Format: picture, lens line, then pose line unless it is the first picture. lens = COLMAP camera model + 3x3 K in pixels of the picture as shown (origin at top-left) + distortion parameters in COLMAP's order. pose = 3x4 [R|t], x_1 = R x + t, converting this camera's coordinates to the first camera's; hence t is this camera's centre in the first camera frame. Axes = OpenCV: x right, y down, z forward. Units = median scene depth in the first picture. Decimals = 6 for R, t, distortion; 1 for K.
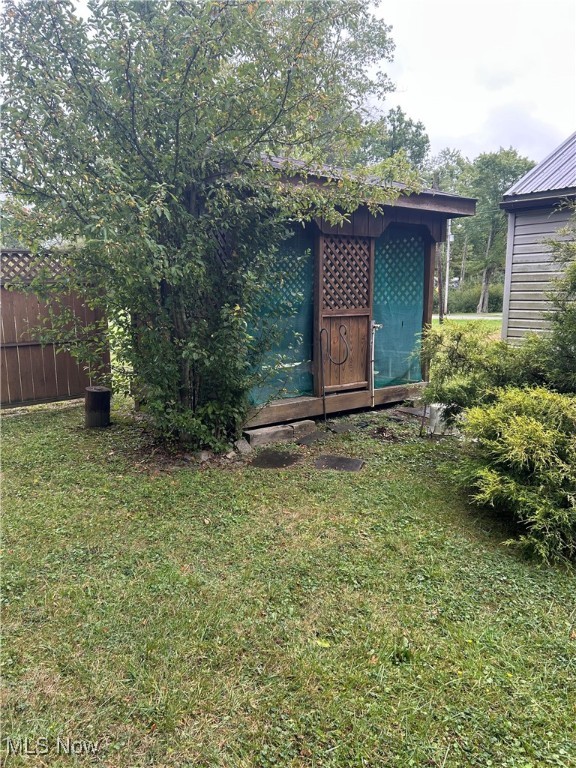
lens RADIAL K [[578.6, 0, 287.4], [0, 578.6, 384.7], [0, 0, 1]] dist [0.075299, -0.075859]
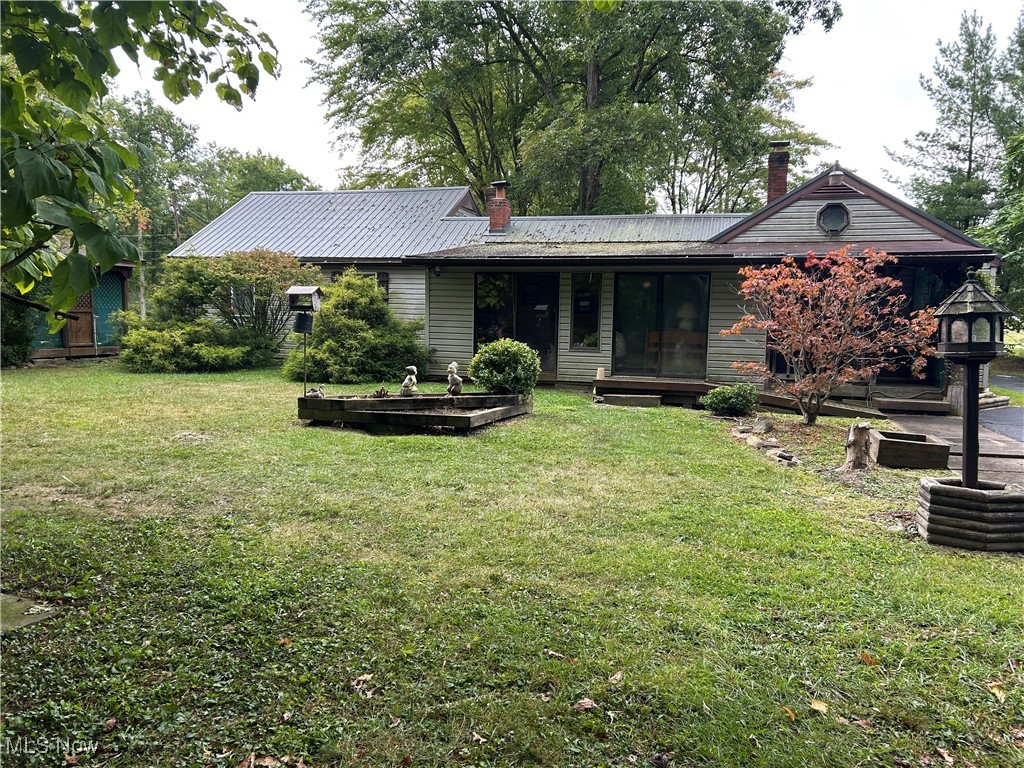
lens RADIAL K [[771.5, 0, 519.7], [0, 771.5, 383.4], [0, 0, 1]] dist [0.075299, -0.075859]
pose [[0.824786, -0.028507, 0.564725, -0.192617], [0.061483, 0.997328, -0.039452, 0.343444], [-0.562092, 0.067261, 0.824335, -2.182782]]
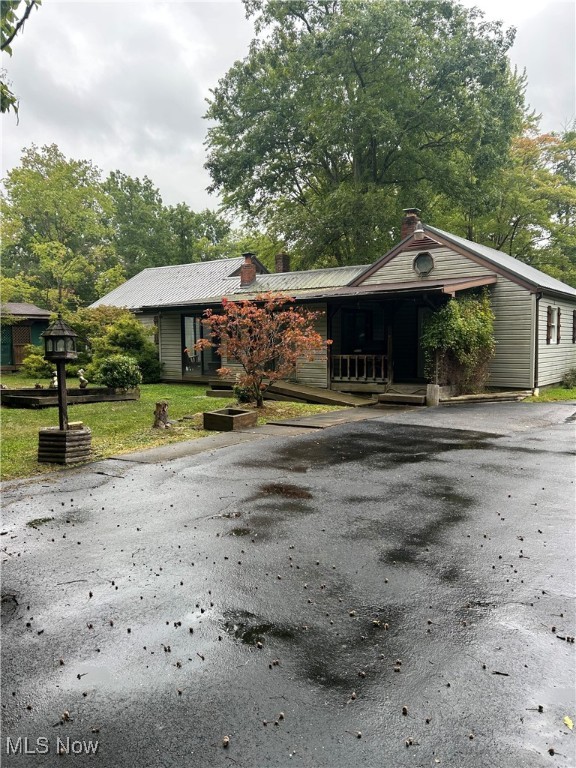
lens RADIAL K [[578.6, 0, 288.0], [0, 578.6, 387.4], [0, 0, 1]] dist [0.075299, -0.075859]
pose [[0.969319, -0.025218, 0.244510, 0.823602], [0.042536, 0.996925, -0.065807, 0.463452], [-0.242099, 0.074188, 0.967411, -3.000761]]
